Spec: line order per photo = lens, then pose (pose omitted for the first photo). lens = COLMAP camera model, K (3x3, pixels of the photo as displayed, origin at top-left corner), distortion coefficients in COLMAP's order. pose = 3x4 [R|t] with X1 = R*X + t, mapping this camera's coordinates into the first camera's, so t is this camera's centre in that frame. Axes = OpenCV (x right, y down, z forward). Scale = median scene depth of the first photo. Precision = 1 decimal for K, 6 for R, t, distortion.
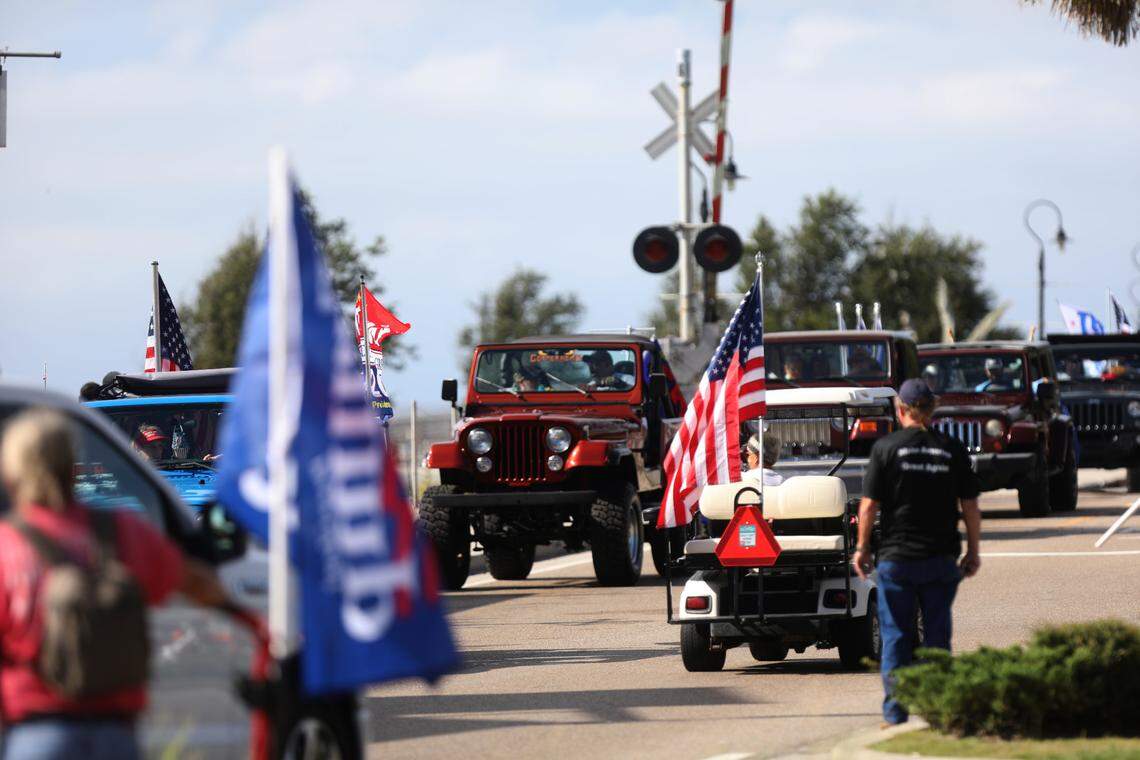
lens RADIAL K [[6729.9, 0, 558.1], [0, 6729.9, 373.9], [0, 0, 1]] dist [0.339508, 0.000000]
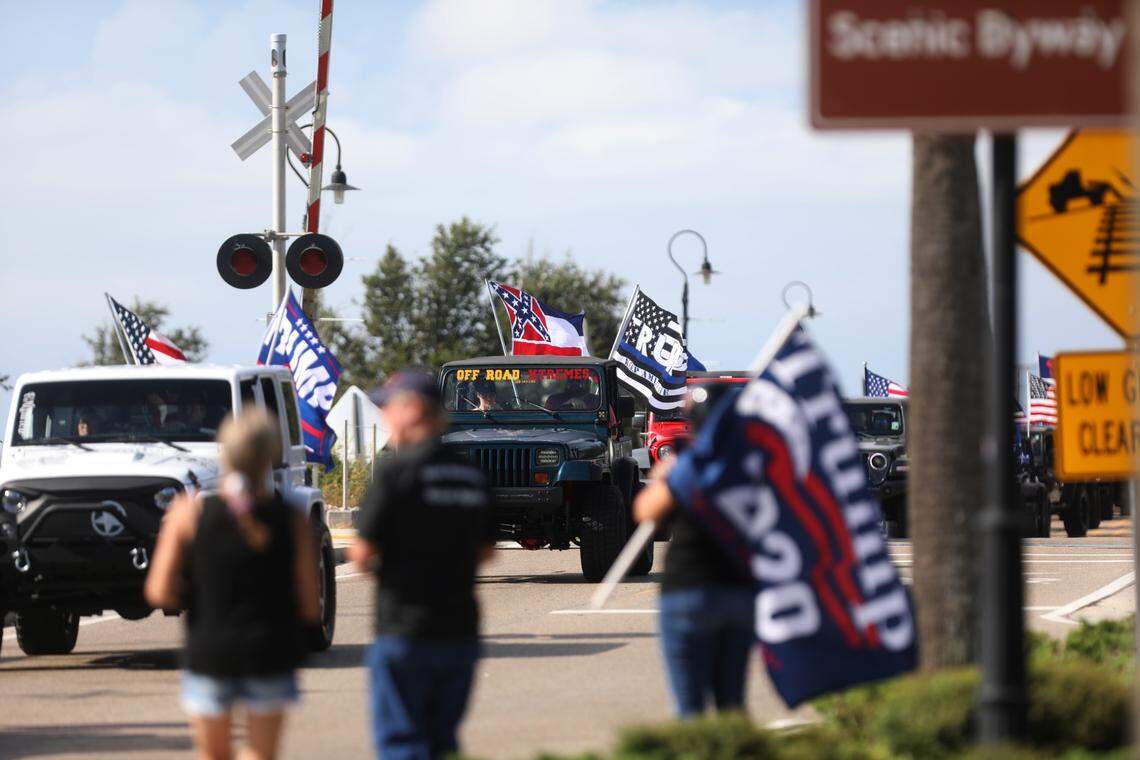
lens RADIAL K [[6729.9, 0, 572.1], [0, 6729.9, 379.7], [0, 0, 1]] dist [0.339508, 0.000000]
pose [[0.998519, 0.010519, 0.053377, 0.010463], [-0.010158, 0.999924, -0.007023, 0.002828], [-0.053446, 0.006471, 0.998550, 0.116347]]
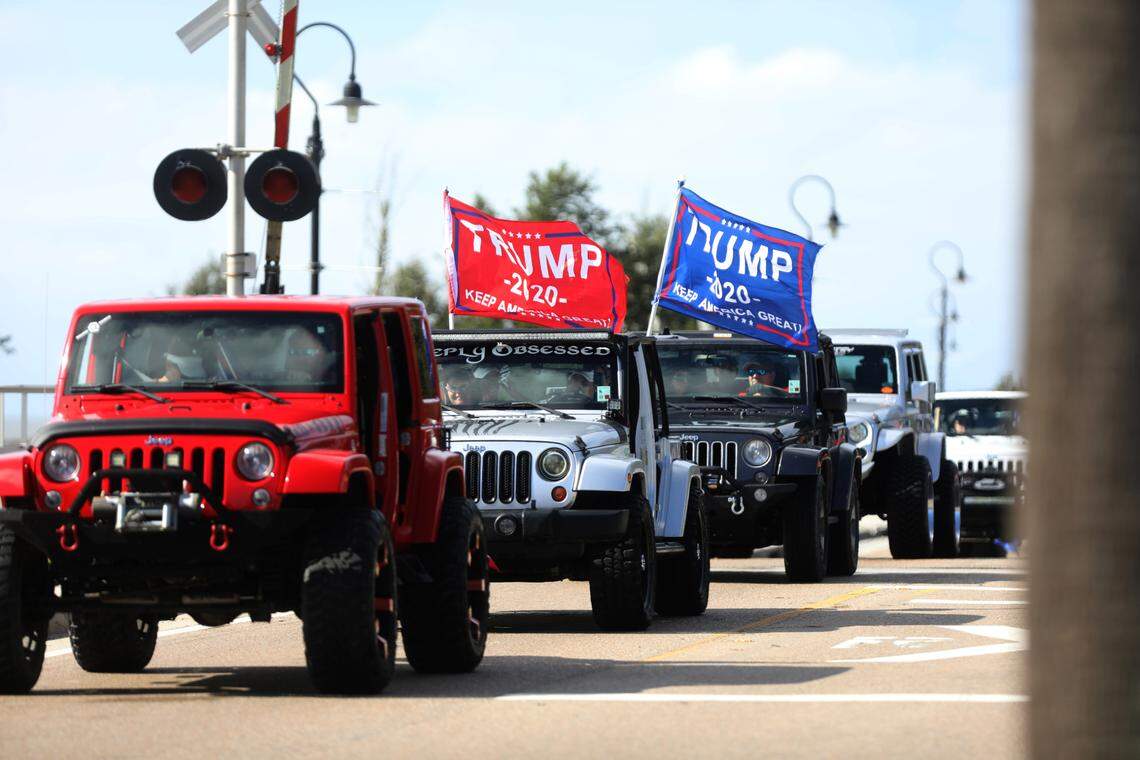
lens RADIAL K [[6729.9, 0, 569.9], [0, 6729.9, 381.6], [0, 0, 1]] dist [0.339508, 0.000000]
pose [[0.999418, 0.017888, 0.029035, 0.033031], [-0.017831, 0.999839, -0.002221, 0.002083], [-0.029070, 0.001702, 0.999576, 0.323698]]
